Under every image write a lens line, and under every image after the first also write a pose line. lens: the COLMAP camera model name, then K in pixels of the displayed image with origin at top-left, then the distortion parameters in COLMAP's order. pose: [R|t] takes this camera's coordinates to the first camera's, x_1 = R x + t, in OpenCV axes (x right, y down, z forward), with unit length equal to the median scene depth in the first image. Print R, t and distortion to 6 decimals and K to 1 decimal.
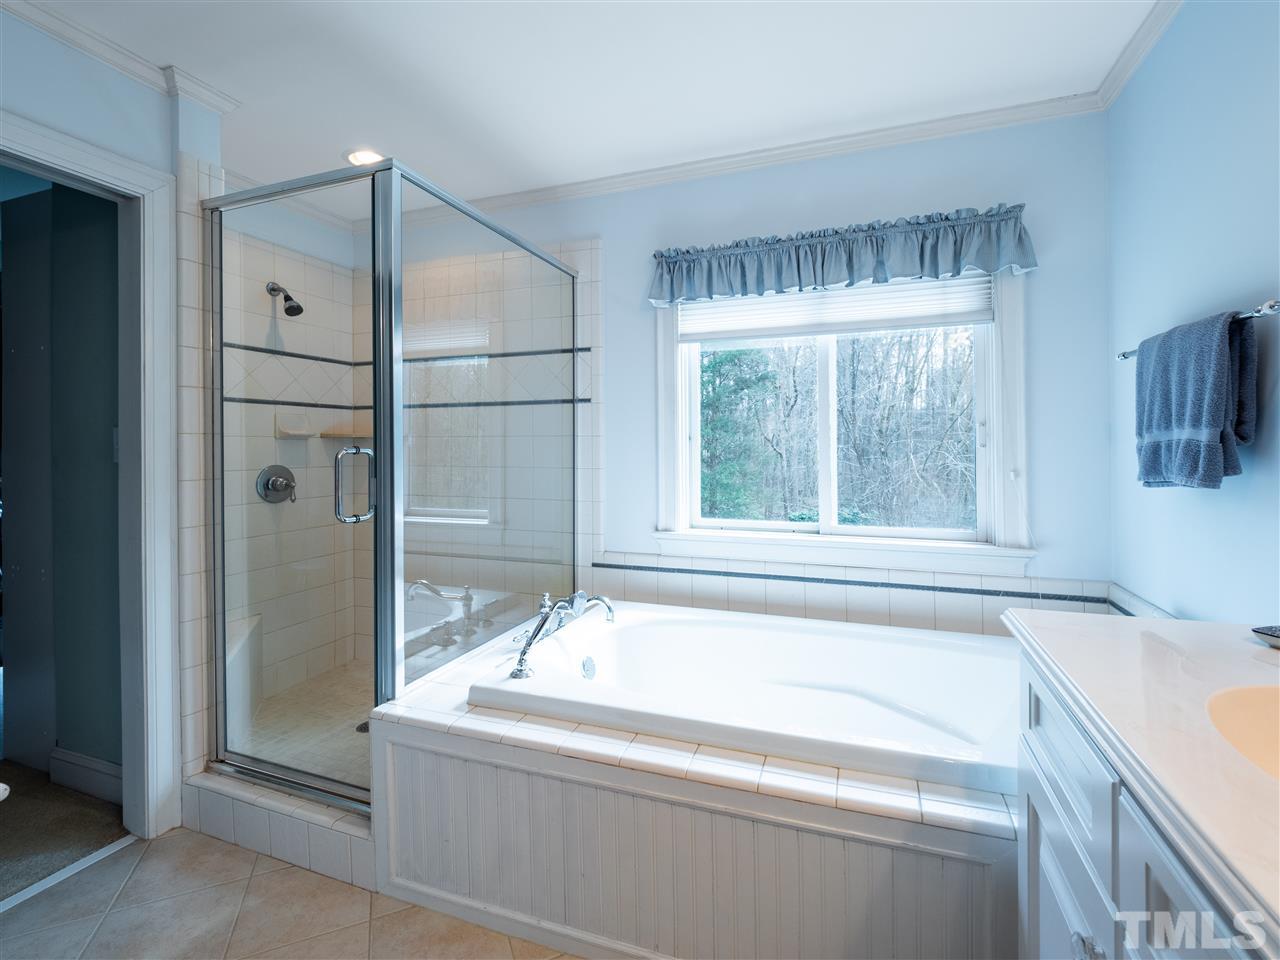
lens RADIAL K [[551.6, 0, 637.6], [0, 551.6, 442.7], [0, 0, 1]] dist [0.002472, -0.003469]
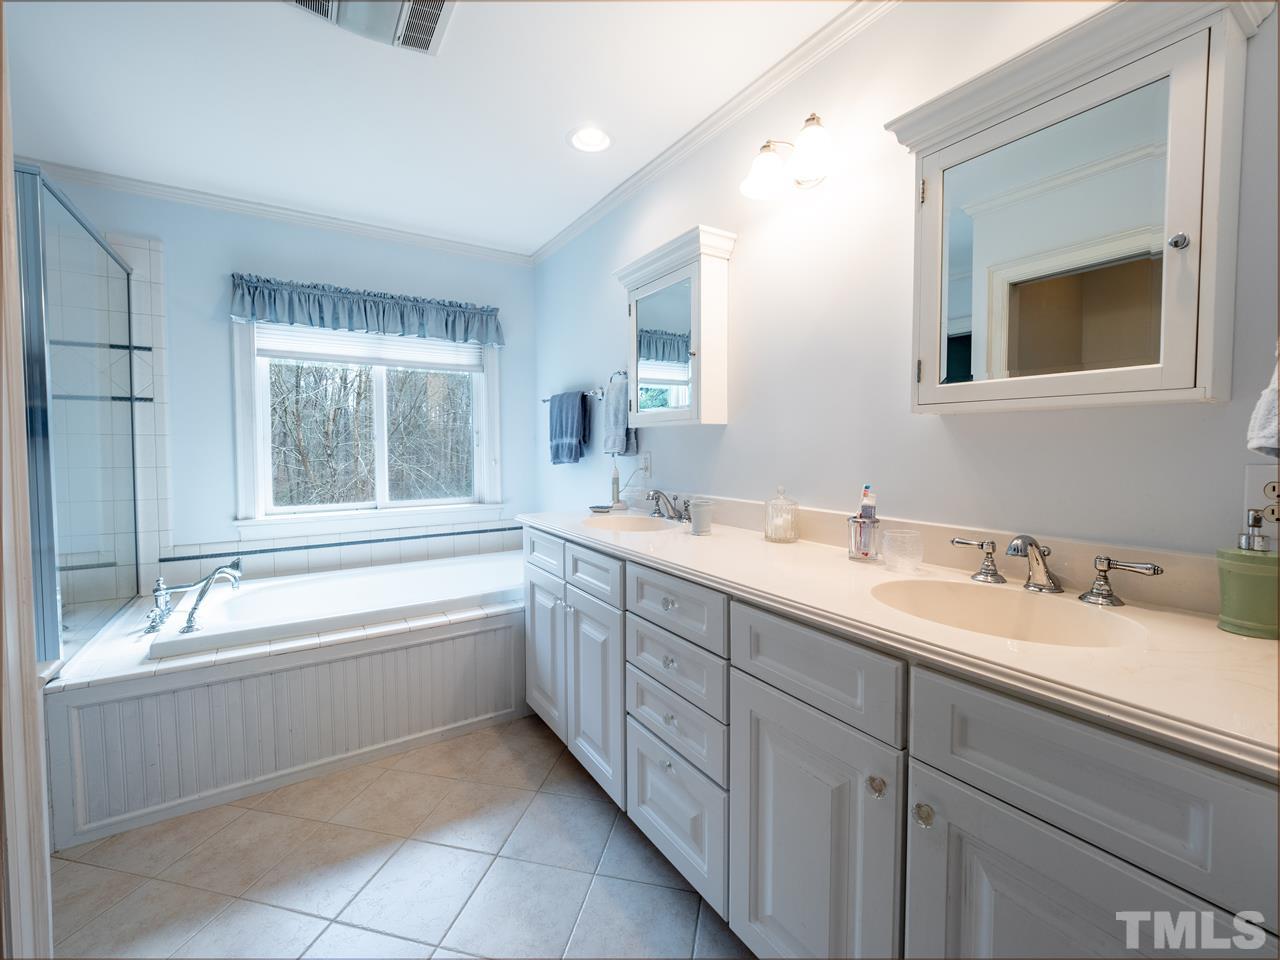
lens RADIAL K [[521.3, 0, 643.8], [0, 521.3, 470.1], [0, 0, 1]] dist [-0.022555, -0.000016]
pose [[0.572229, -0.032244, 0.819460, -0.387459], [-0.005907, 0.999039, 0.043435, 0.007404], [-0.820073, -0.029696, 0.571488, -0.323193]]
